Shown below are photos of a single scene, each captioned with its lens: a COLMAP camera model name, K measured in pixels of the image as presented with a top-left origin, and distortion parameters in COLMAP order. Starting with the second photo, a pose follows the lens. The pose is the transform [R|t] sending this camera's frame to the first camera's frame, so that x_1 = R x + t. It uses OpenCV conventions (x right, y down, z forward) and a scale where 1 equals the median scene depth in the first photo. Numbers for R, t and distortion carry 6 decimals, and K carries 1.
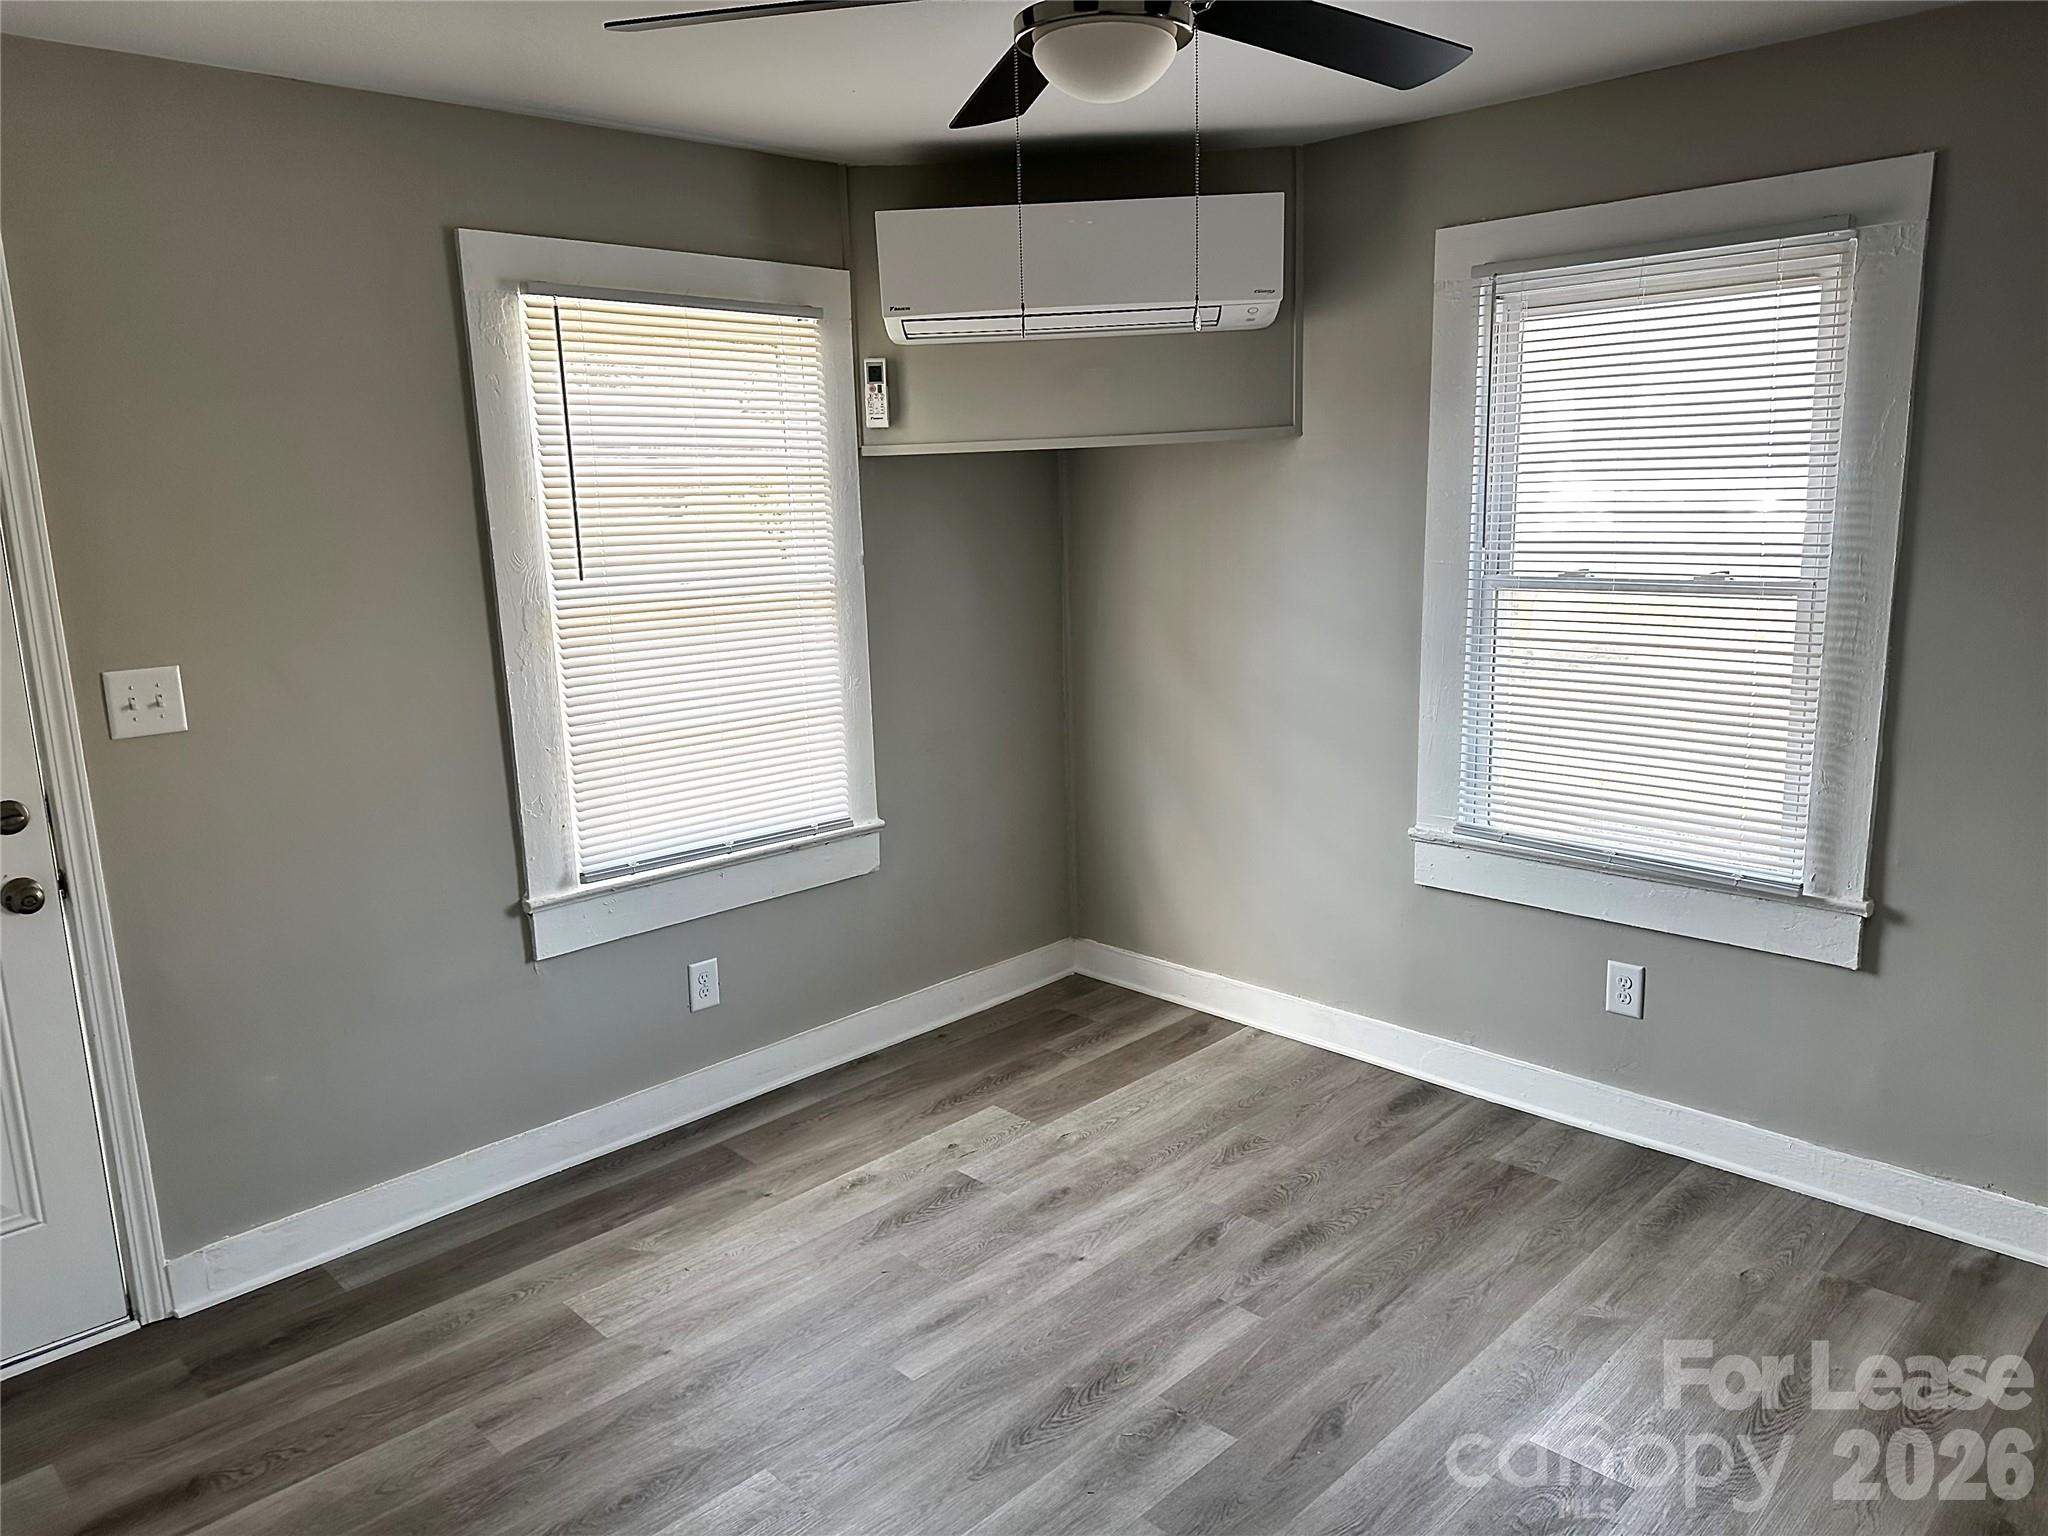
lens RADIAL K [[1400.7, 0, 1019.9], [0, 1400.7, 787.6], [0, 0, 1]] dist [0.010594, -0.021754]
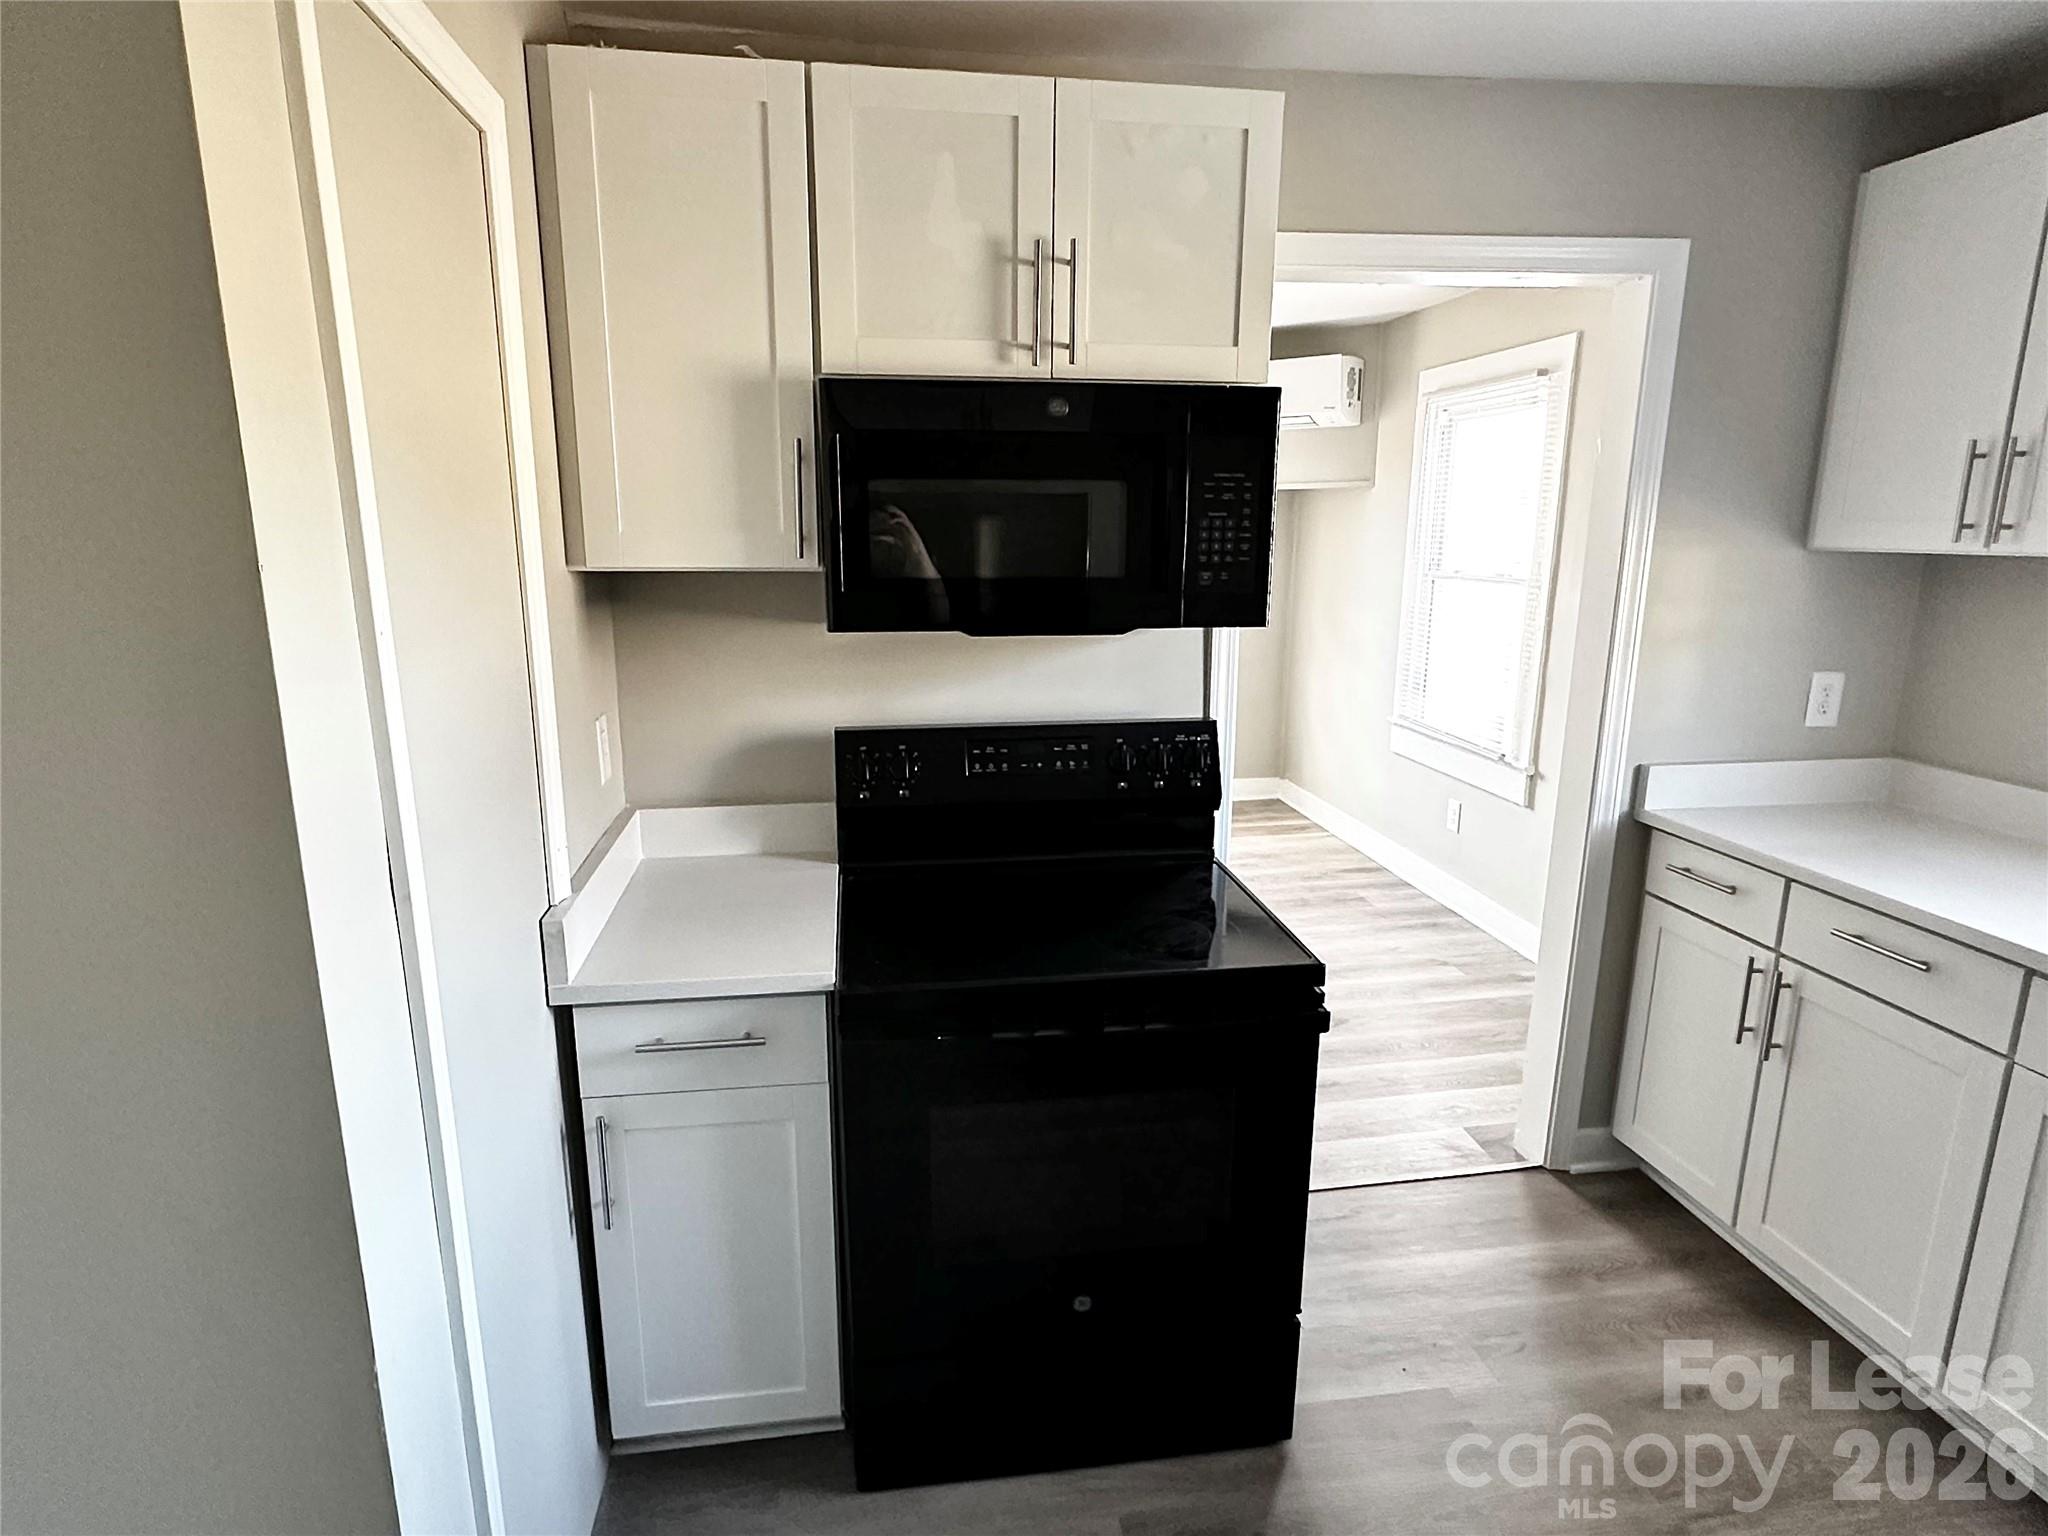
lens RADIAL K [[1125.3, 0, 1032.6], [0, 1125.3, 771.1], [0, 0, 1]] dist [0.005287, 0.002698]
pose [[0.819955, 0.158563, -0.550028, 0.781570], [-0.147317, 0.986957, 0.064909, 0.079448], [0.553146, 0.027805, 0.832620, -0.441298]]
